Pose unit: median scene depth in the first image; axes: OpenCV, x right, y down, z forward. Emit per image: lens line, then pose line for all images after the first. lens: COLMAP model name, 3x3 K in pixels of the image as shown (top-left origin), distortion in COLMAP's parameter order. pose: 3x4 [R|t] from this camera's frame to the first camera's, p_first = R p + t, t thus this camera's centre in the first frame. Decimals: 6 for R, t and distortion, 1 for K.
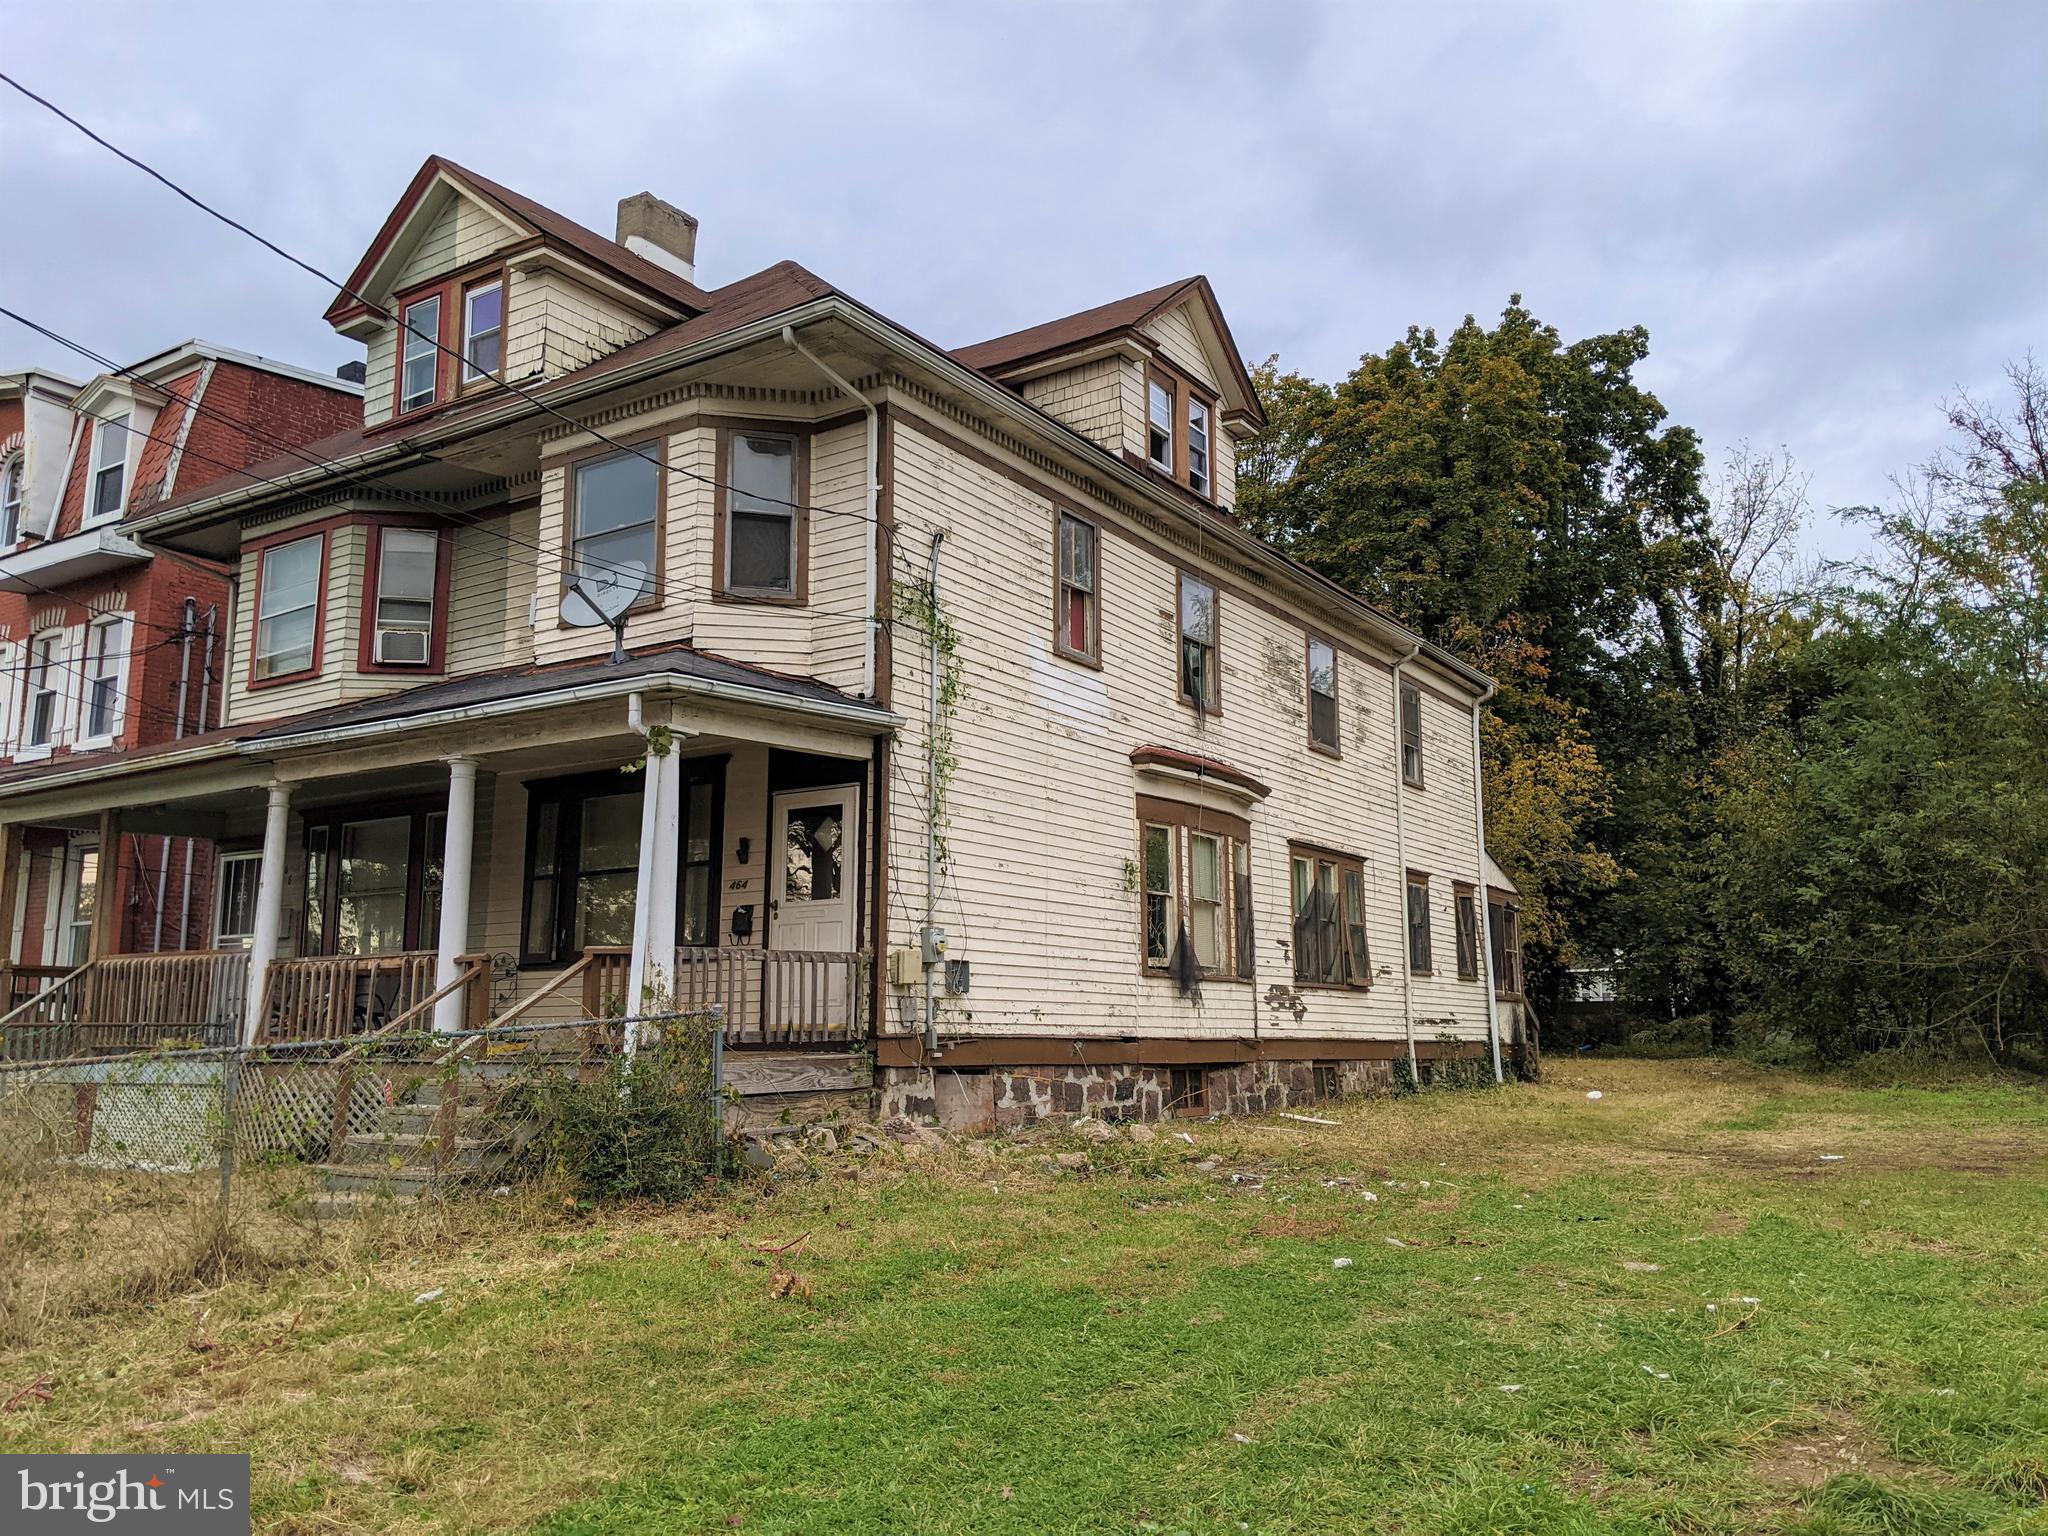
lens RADIAL K [[1618.8, 0, 1024.8], [0, 1618.8, 753.0], [0, 0, 1]] dist [0.040227, -0.024057]
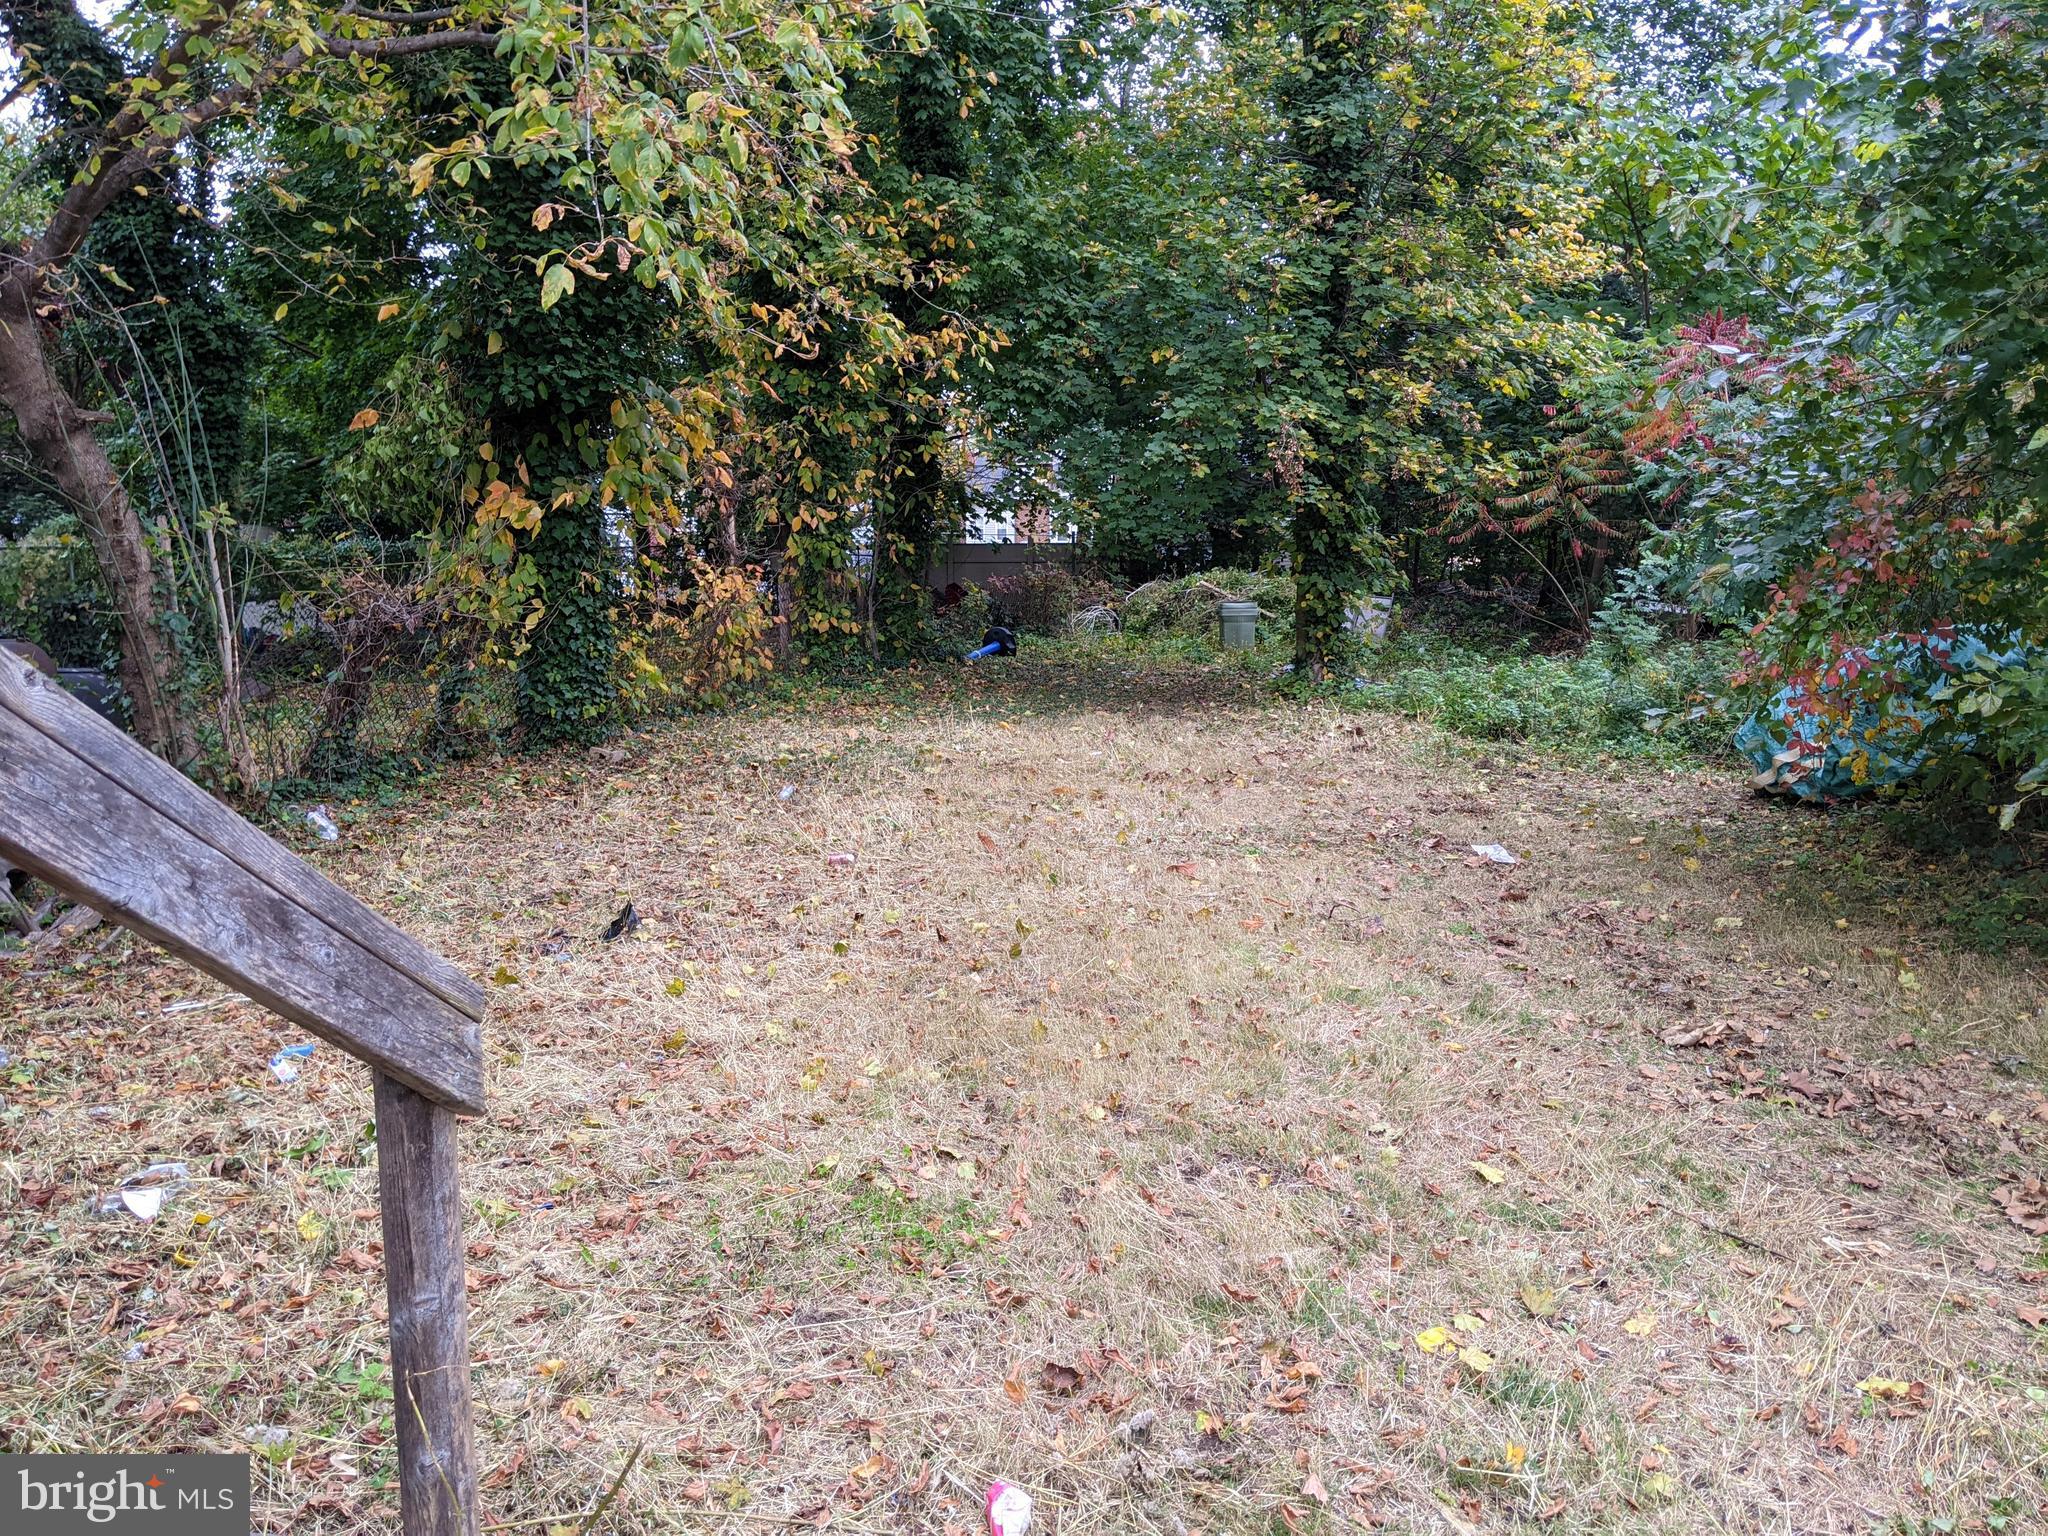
lens RADIAL K [[1618.8, 0, 1023.8], [0, 1618.8, 768.0], [0, 0, 1]] dist [0.040227, -0.024057]
pose [[0.936879, -0.031887, 0.348198, 0.212971], [-0.073894, 0.955285, 0.286304, 0.089544], [-0.341757, -0.293962, 0.892630, 0.626483]]
